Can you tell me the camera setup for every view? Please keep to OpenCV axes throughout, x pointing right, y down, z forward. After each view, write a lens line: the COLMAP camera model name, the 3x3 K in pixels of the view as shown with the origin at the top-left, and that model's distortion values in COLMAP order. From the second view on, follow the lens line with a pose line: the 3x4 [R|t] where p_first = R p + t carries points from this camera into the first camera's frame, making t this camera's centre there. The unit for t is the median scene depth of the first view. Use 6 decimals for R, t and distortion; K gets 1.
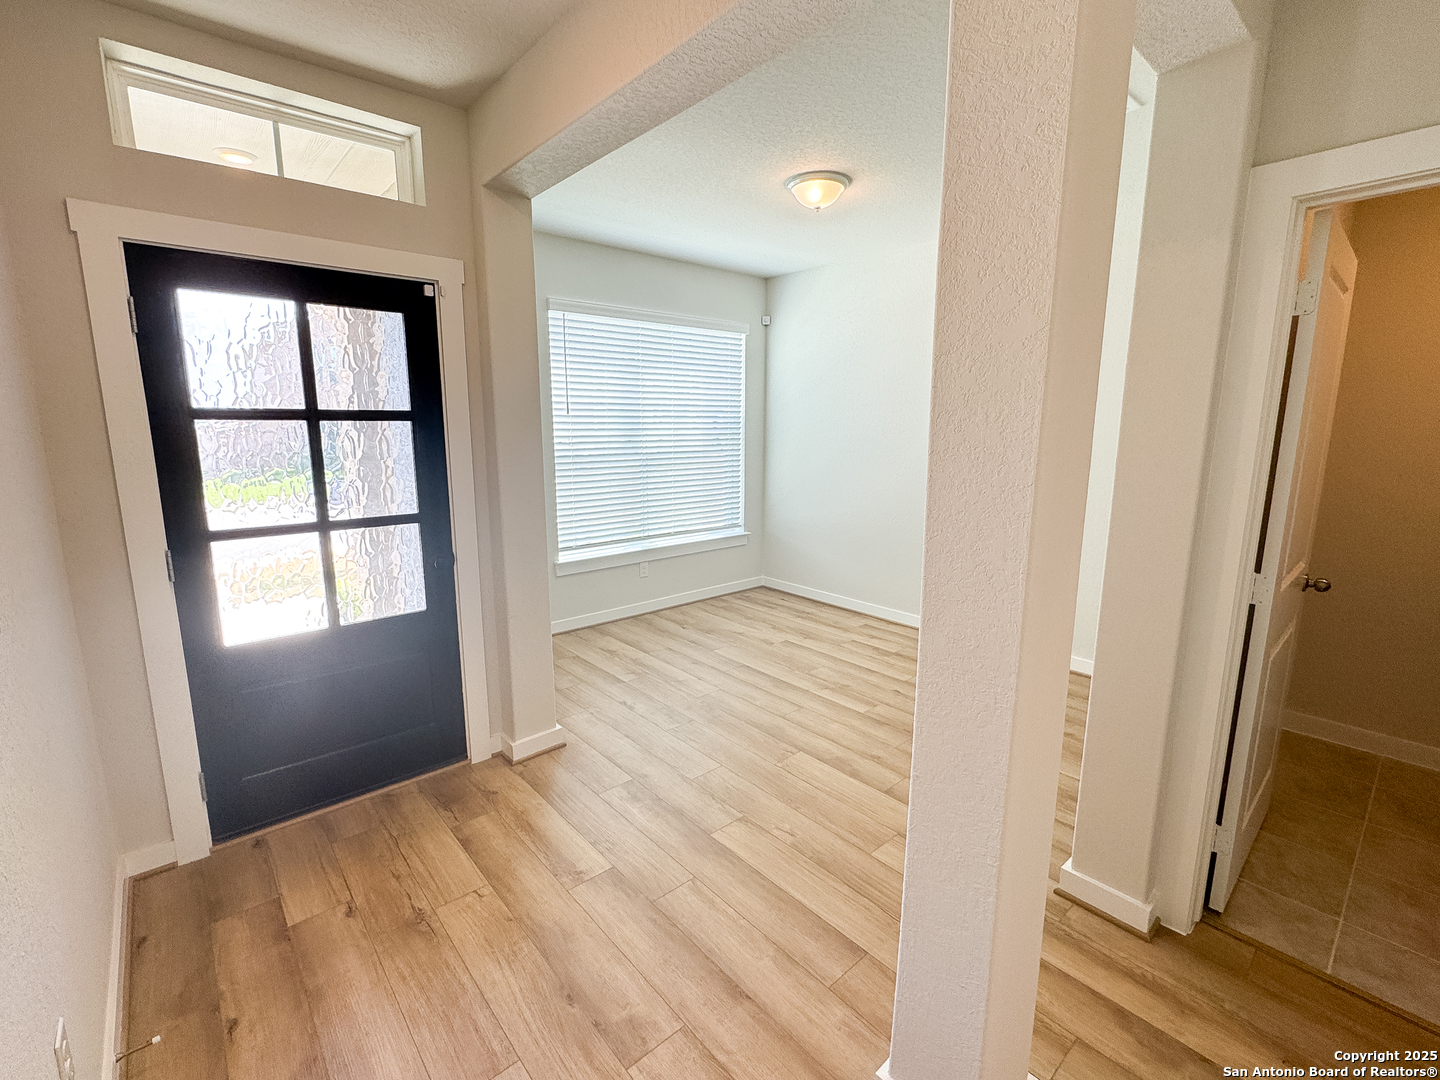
lens RADIAL K [[639.1, 0, 721.5], [0, 639.1, 538.1], [0, 0, 1]] dist [-0.001159, -0.000210]
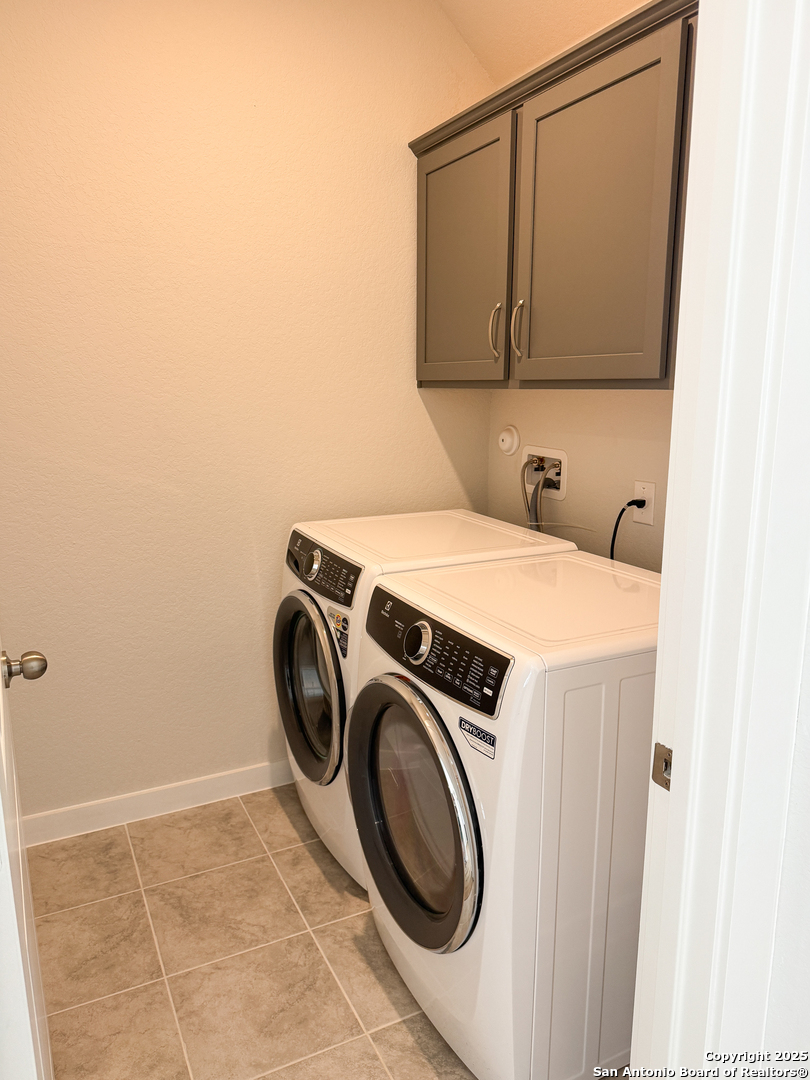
lens RADIAL K [[766.1, 0, 405.4], [0, 766.1, 538.7], [0, 0, 1]] dist [0.002589, 0.000595]
pose [[0.245151, -0.201711, 0.948269, 0.451664], [0.170056, 0.971898, 0.162774, -0.072549], [-0.954454, 0.121355, 0.272564, 0.534418]]
